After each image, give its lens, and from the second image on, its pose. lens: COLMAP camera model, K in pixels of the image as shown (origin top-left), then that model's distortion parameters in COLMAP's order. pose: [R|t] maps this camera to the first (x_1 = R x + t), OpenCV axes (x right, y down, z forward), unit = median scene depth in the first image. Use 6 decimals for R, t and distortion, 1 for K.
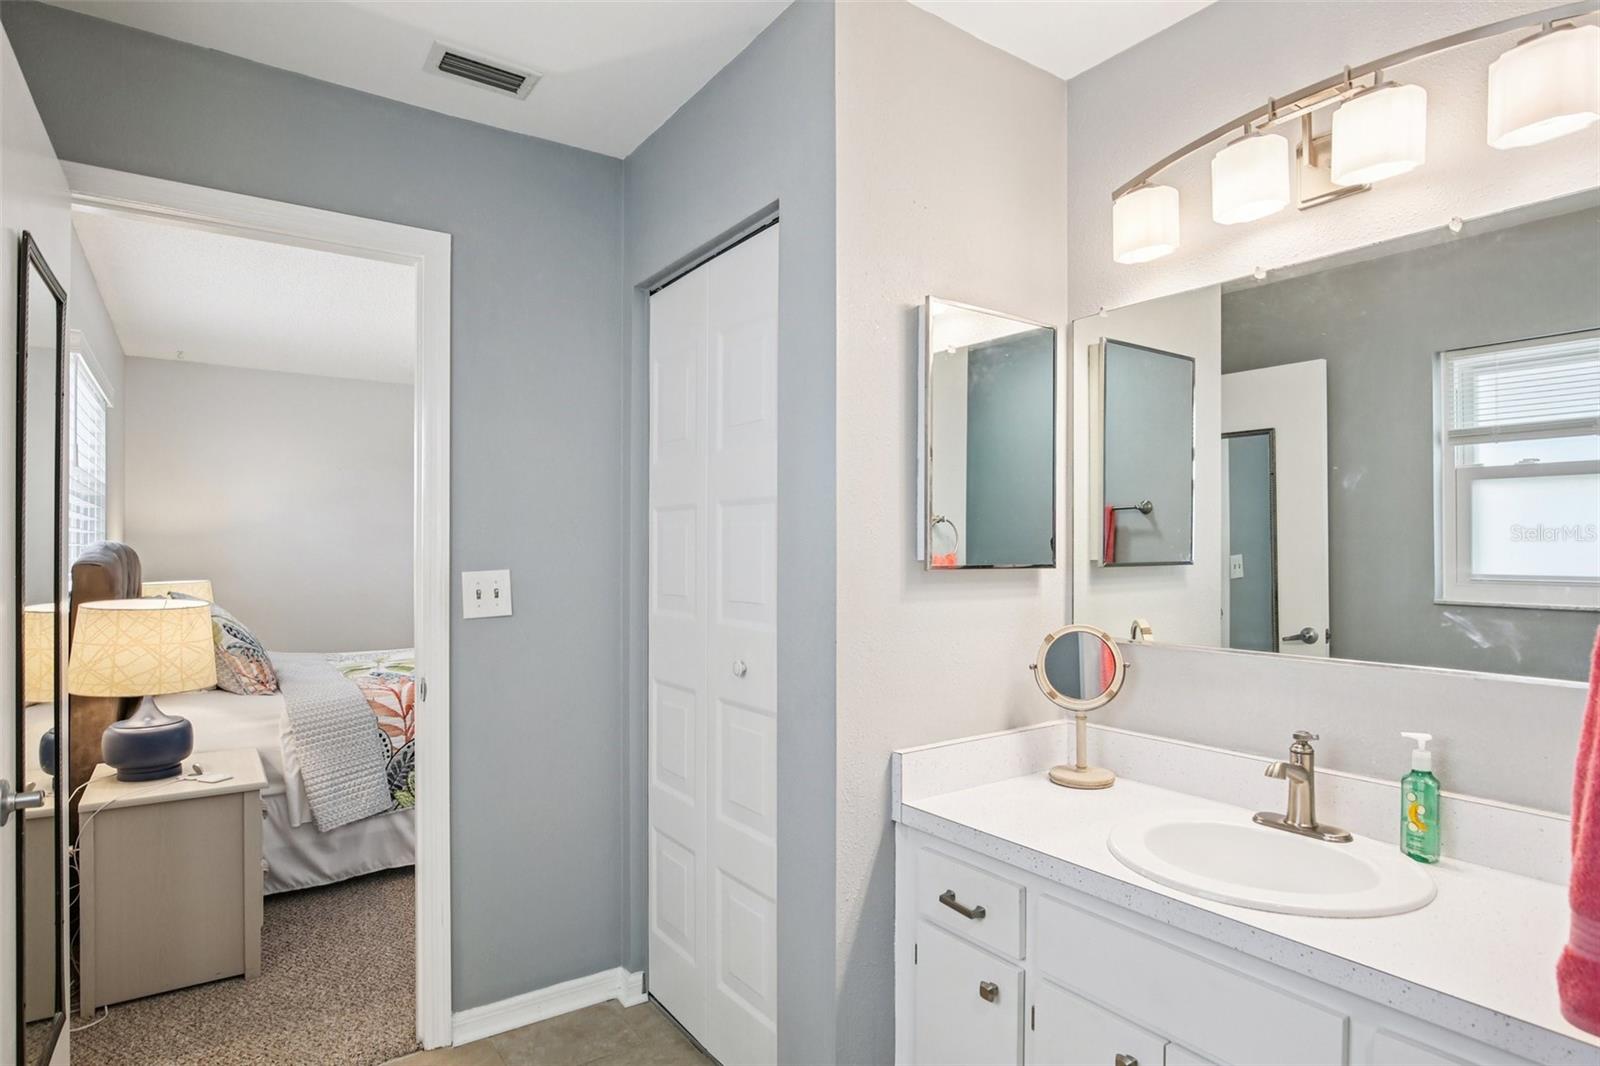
lens RADIAL K [[870.0, 0, 799.2], [0, 870.0, 553.6], [0, 0, 1]] dist [-0.022256, -0.000933]
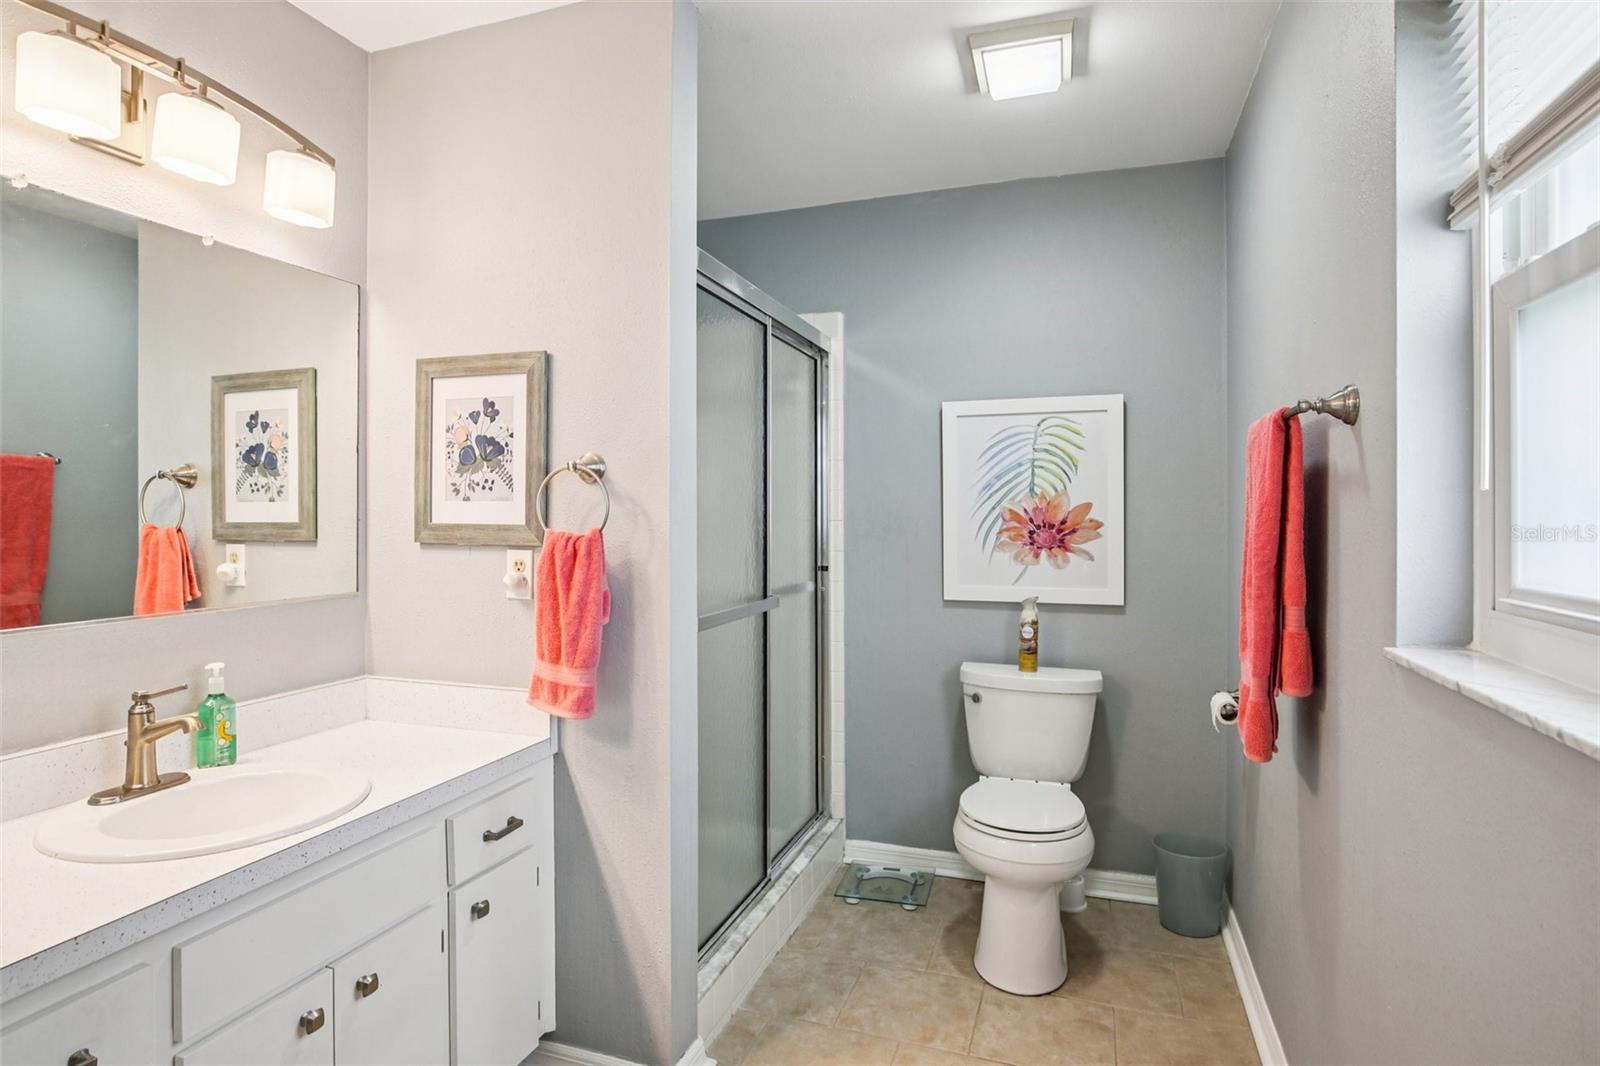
lens RADIAL K [[837.8, 0, 799.6], [0, 837.8, 507.7], [0, 0, 1]] dist [-0.015334, -0.001308]
pose [[-0.582191, 0.000296, 0.813052, -0.670347], [0.000609, 1.000000, 0.000073, -0.004687], [-0.813052, 0.000538, -0.582191, 0.996881]]
